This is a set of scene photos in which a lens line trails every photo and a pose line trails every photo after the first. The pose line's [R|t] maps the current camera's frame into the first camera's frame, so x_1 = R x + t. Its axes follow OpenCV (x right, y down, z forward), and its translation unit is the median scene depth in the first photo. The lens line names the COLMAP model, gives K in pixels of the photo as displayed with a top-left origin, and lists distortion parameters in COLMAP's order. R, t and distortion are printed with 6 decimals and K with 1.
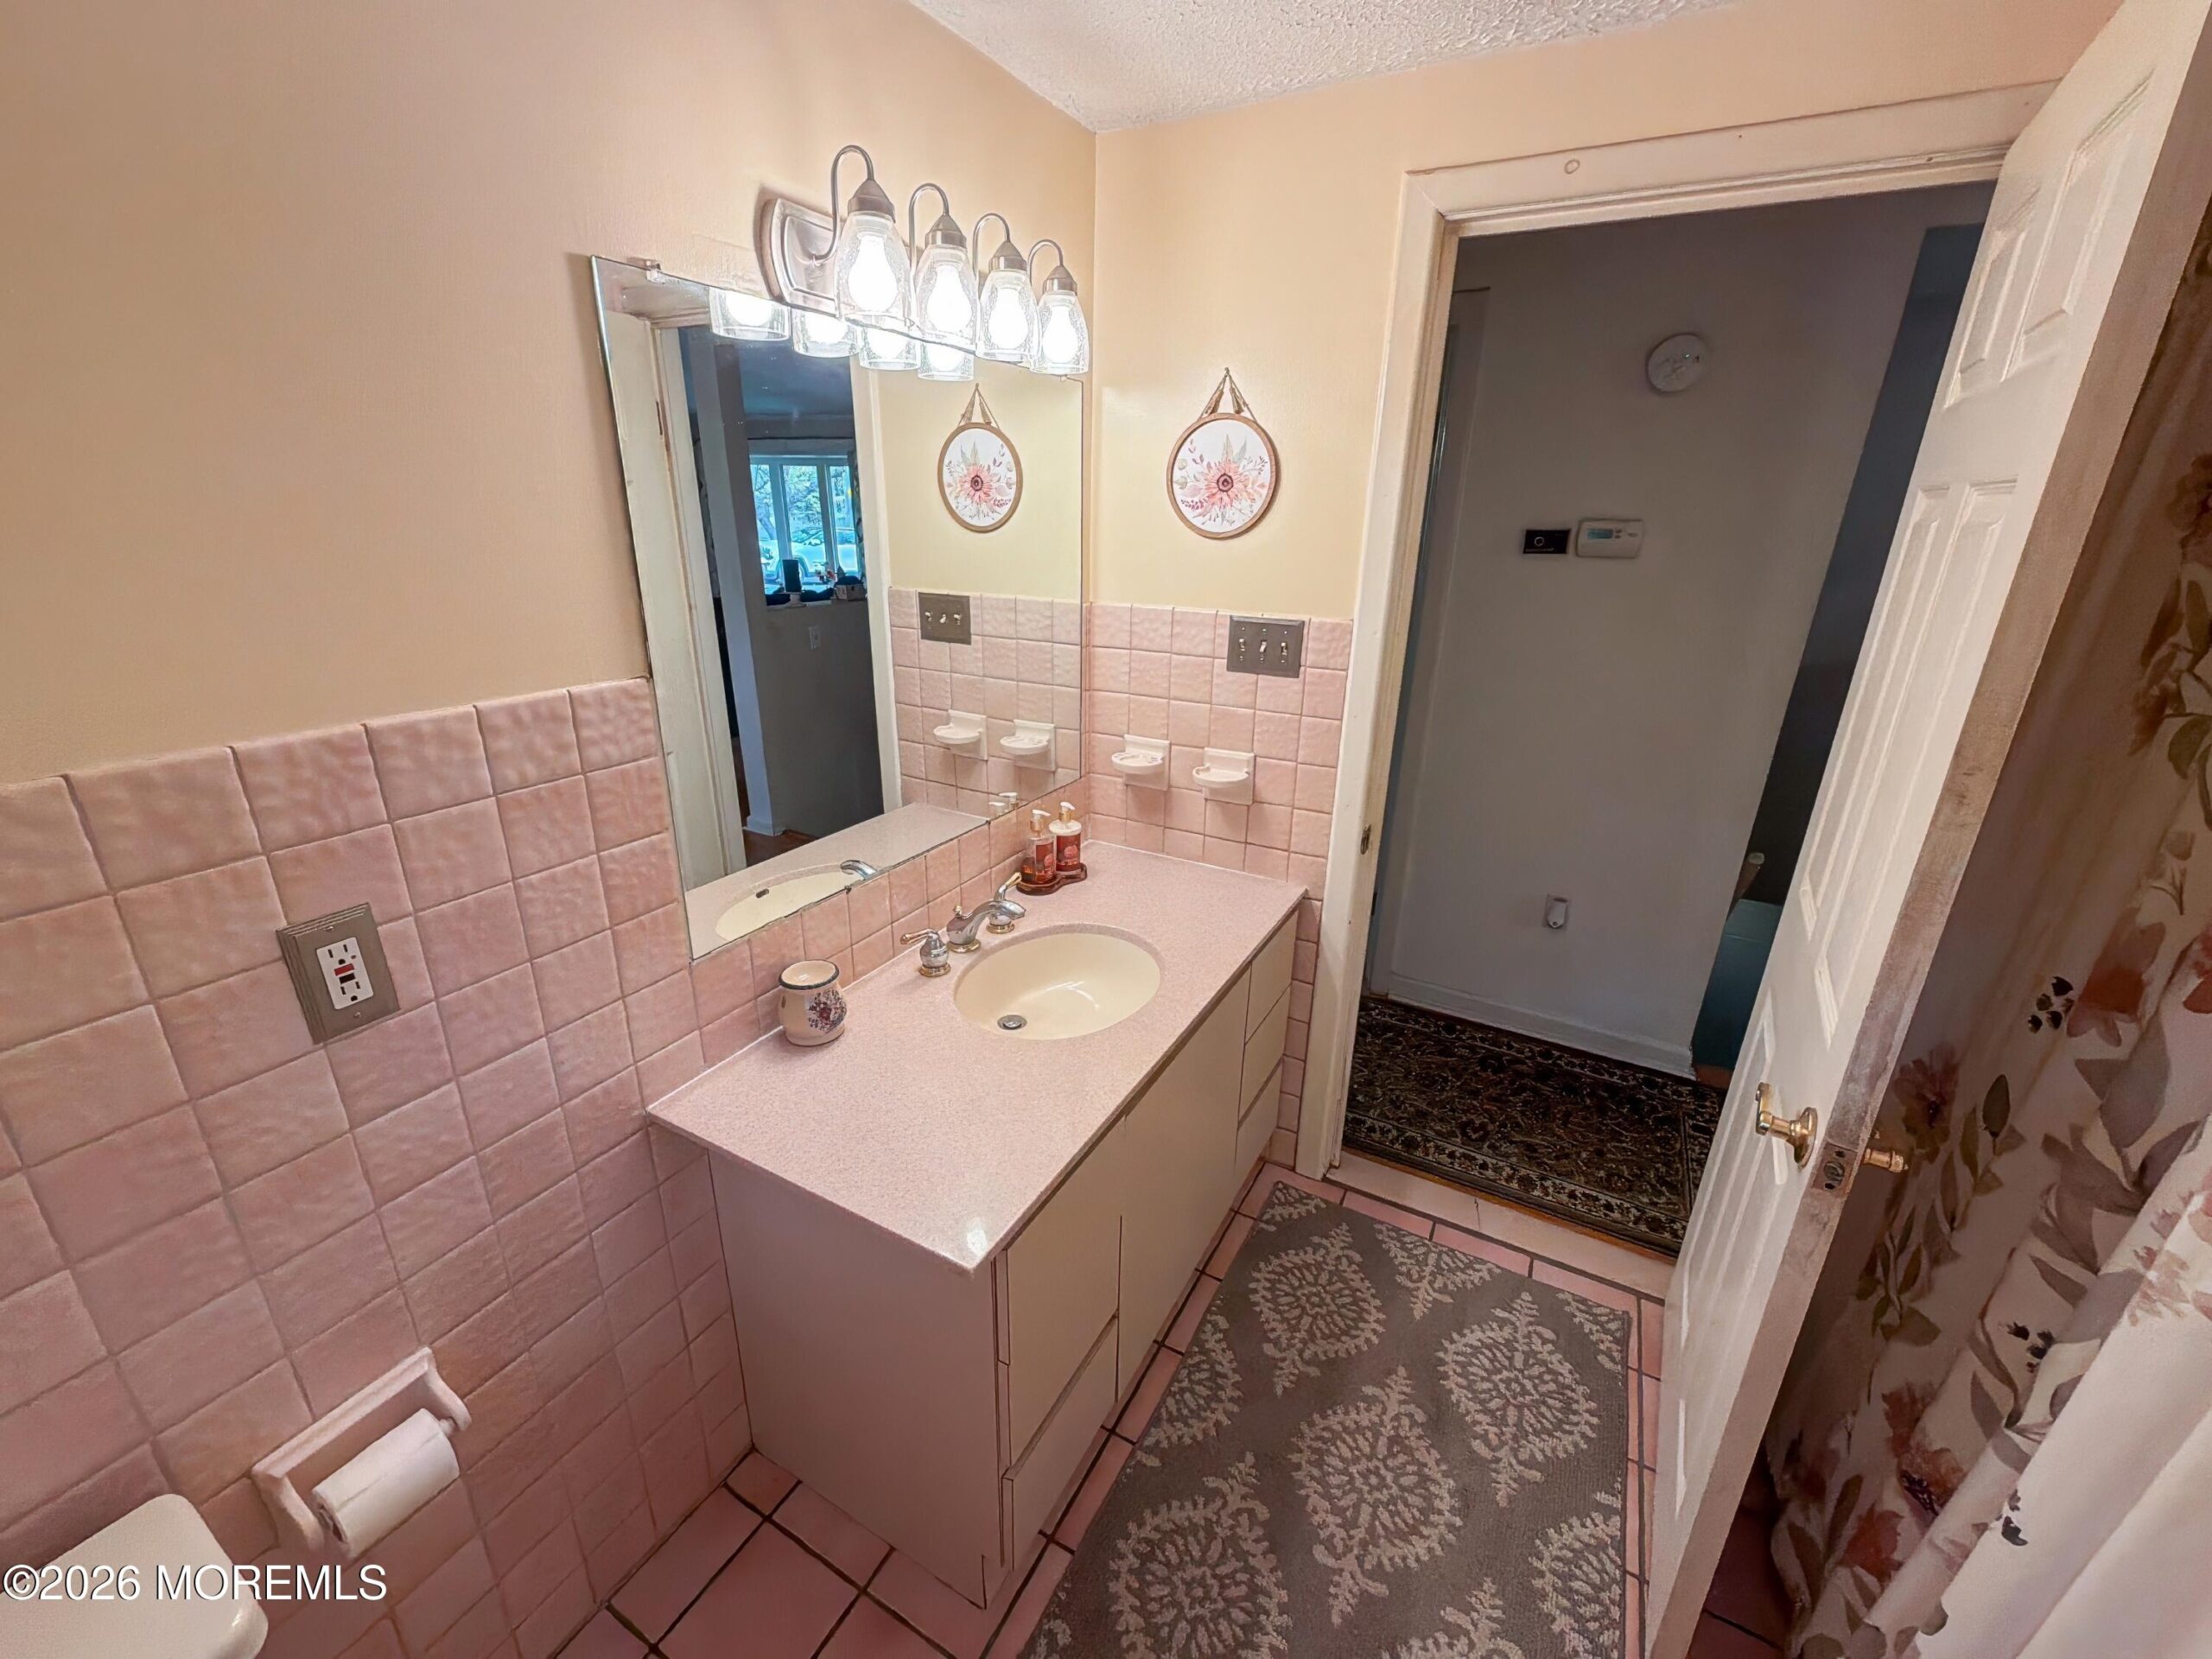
lens RADIAL K [[897.7, 0, 1106.0], [0, 897.7, 829.5], [0, 0, 1]] dist [0.000071, 0.000055]
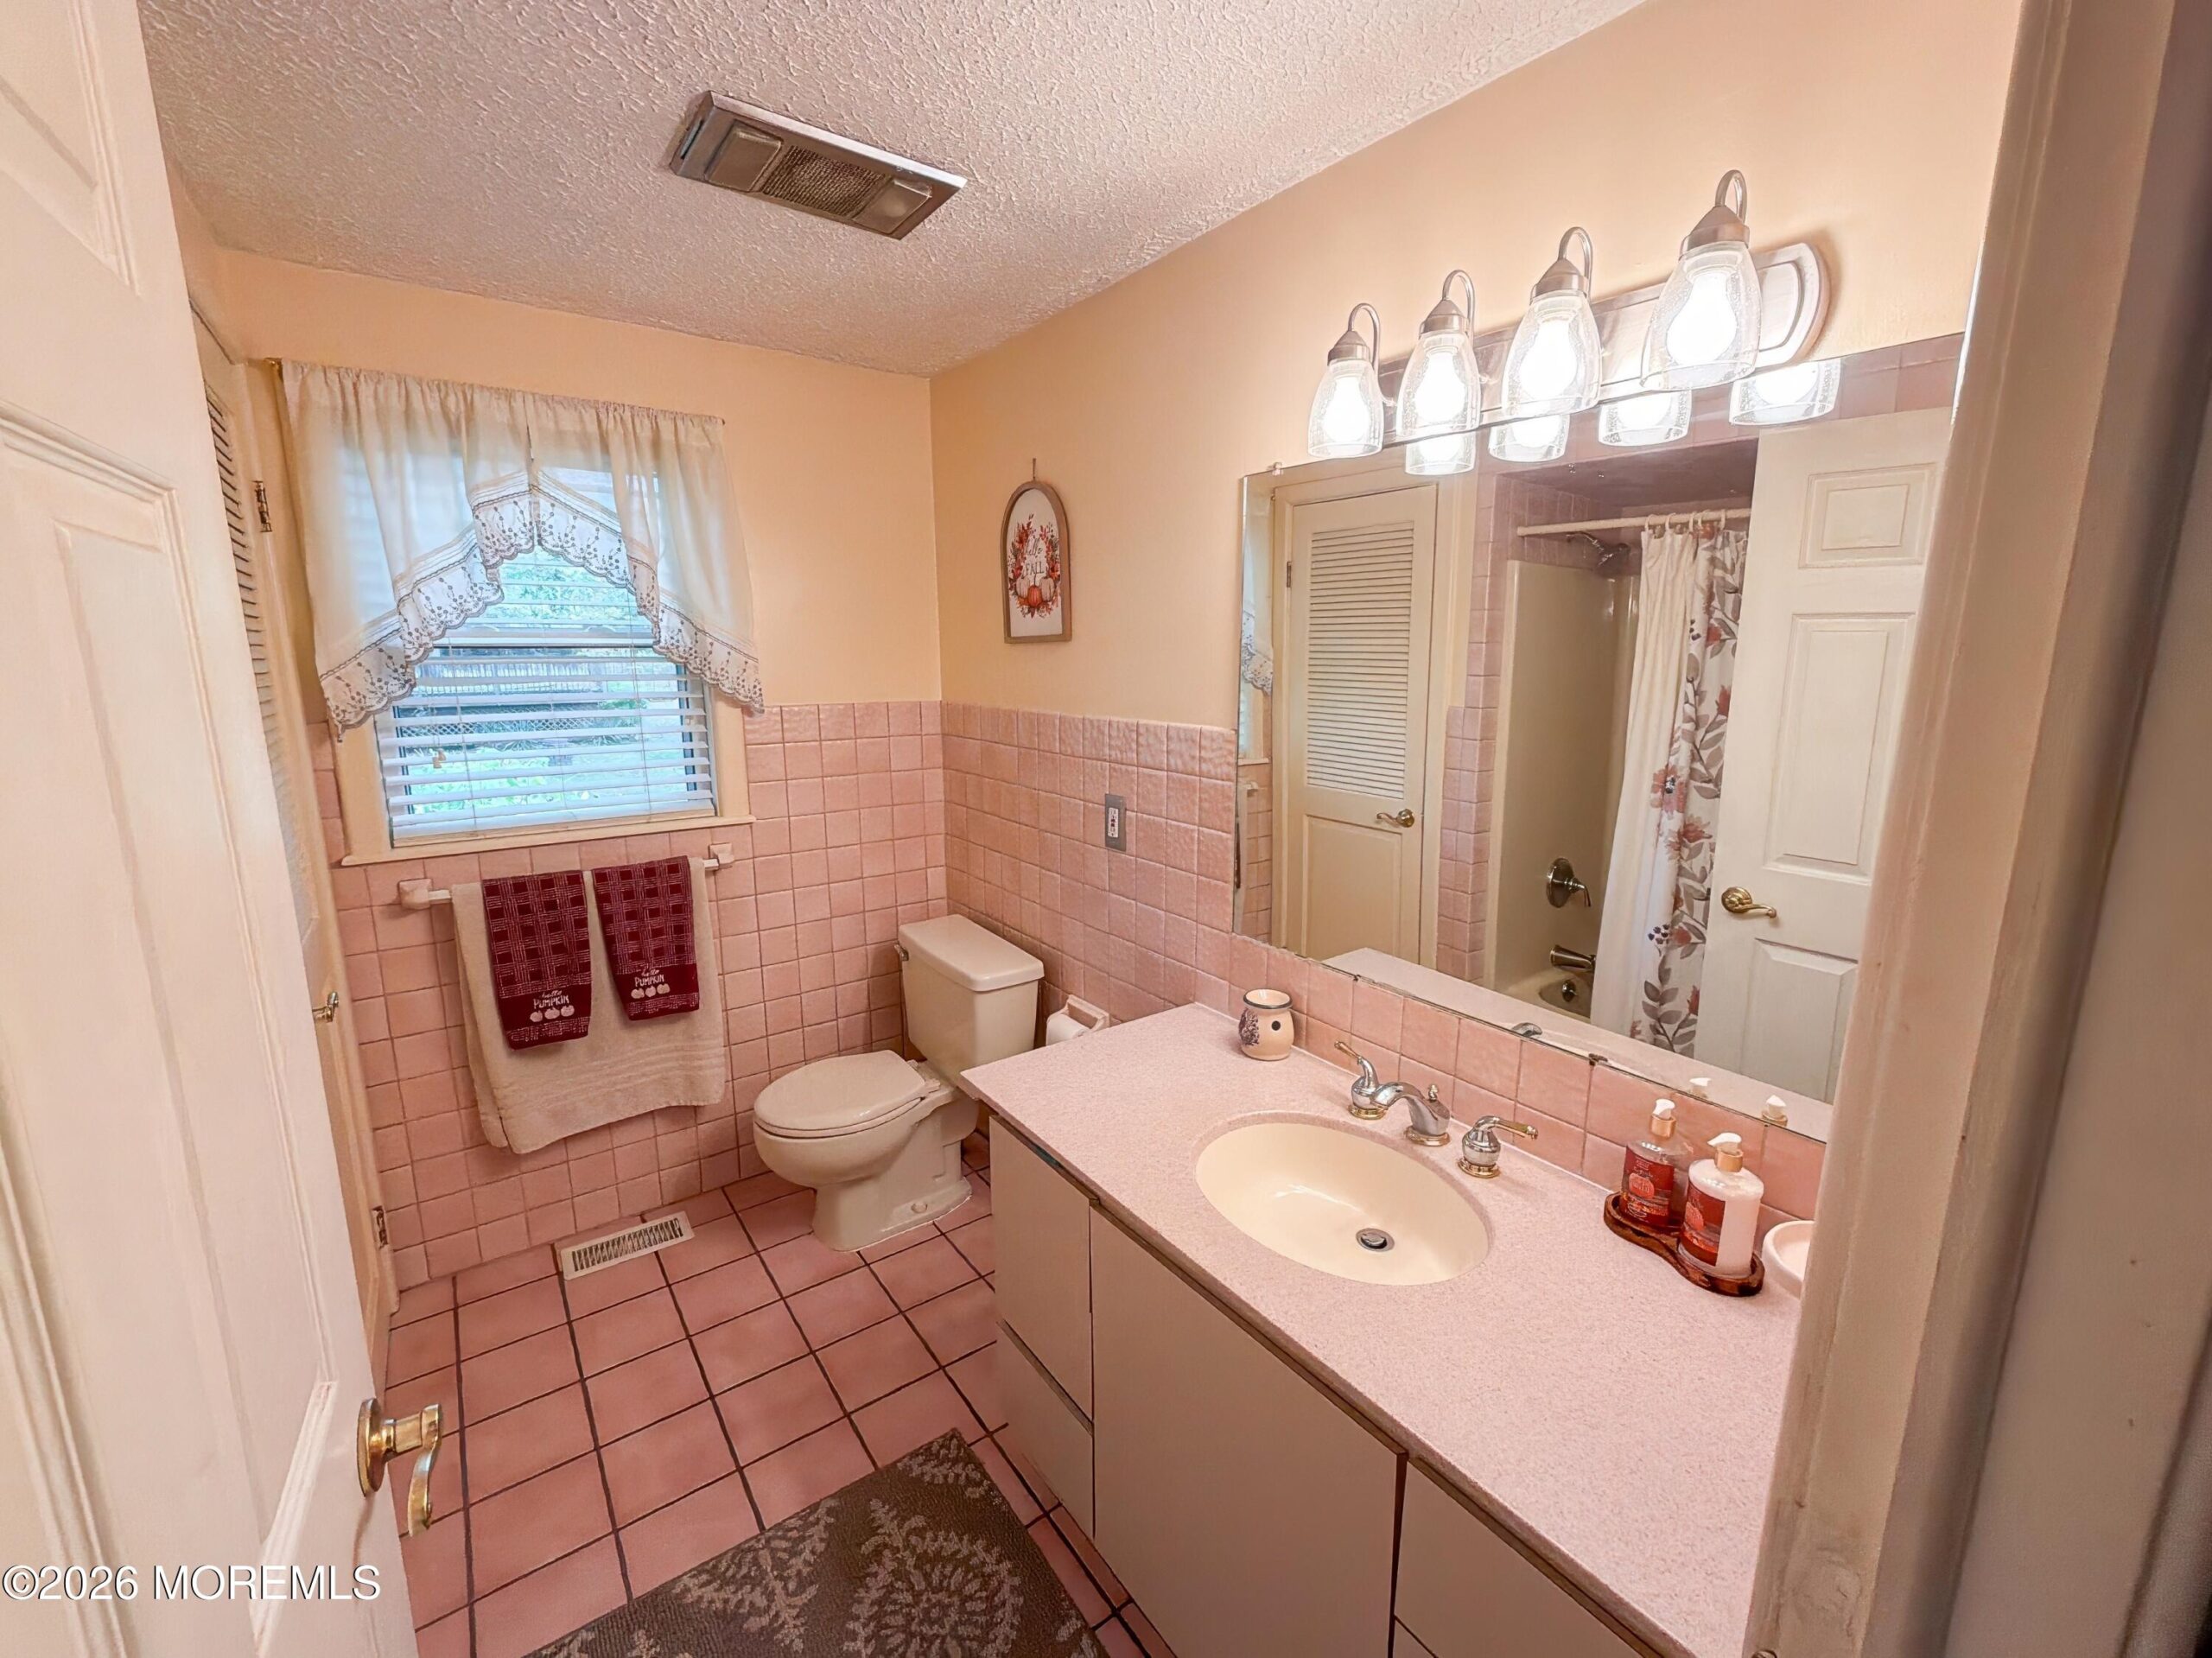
lens RADIAL K [[919.5, 0, 1094.8], [0, 919.5, 823.3], [0, 0, 1]] dist [0.000280, -0.000170]
pose [[-0.426874, 0.153231, -0.891235, 0.815259], [-0.313360, 0.899415, 0.304727, -0.346093], [0.848283, 0.409357, -0.335920, 1.119889]]
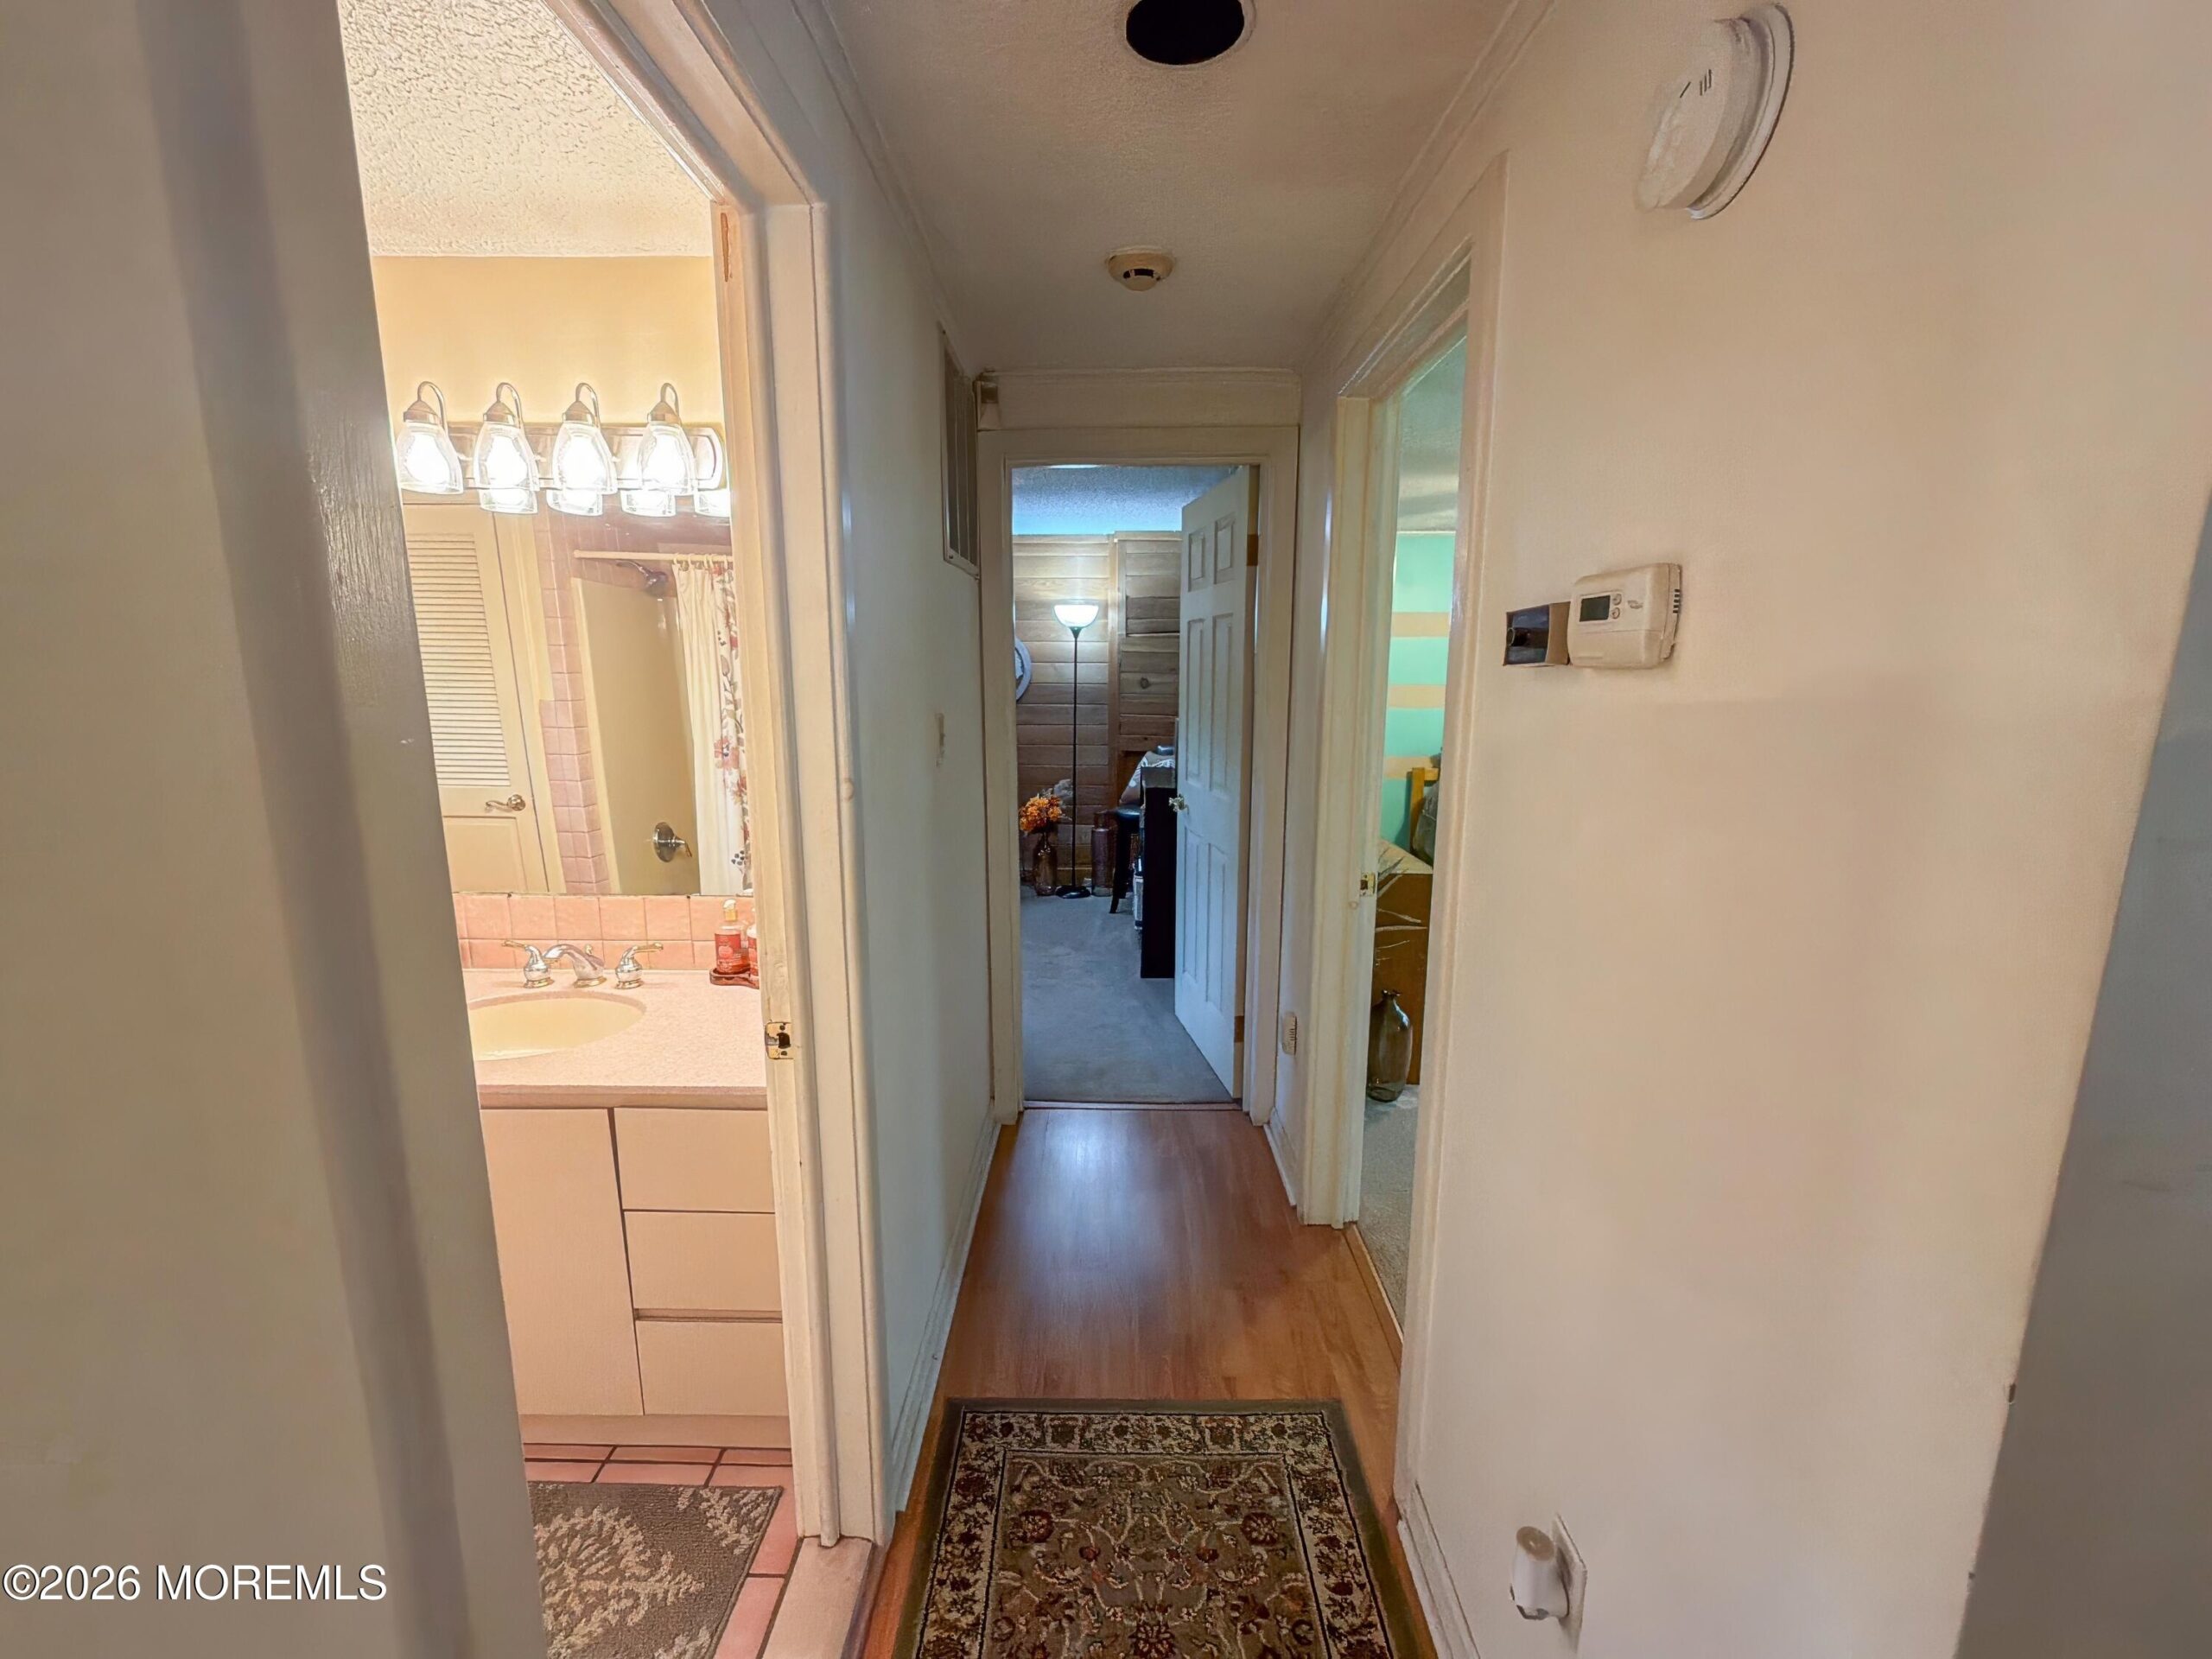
lens RADIAL K [[897.7, 0, 1106.0], [0, 897.7, 829.5], [0, 0, 1]] dist [0.000071, 0.000055]
pose [[0.475404, 0.143776, -0.867940, 1.386440], [-0.296282, 0.955092, -0.004073, -0.306219], [0.828377, 0.259092, 0.496653, 1.139838]]
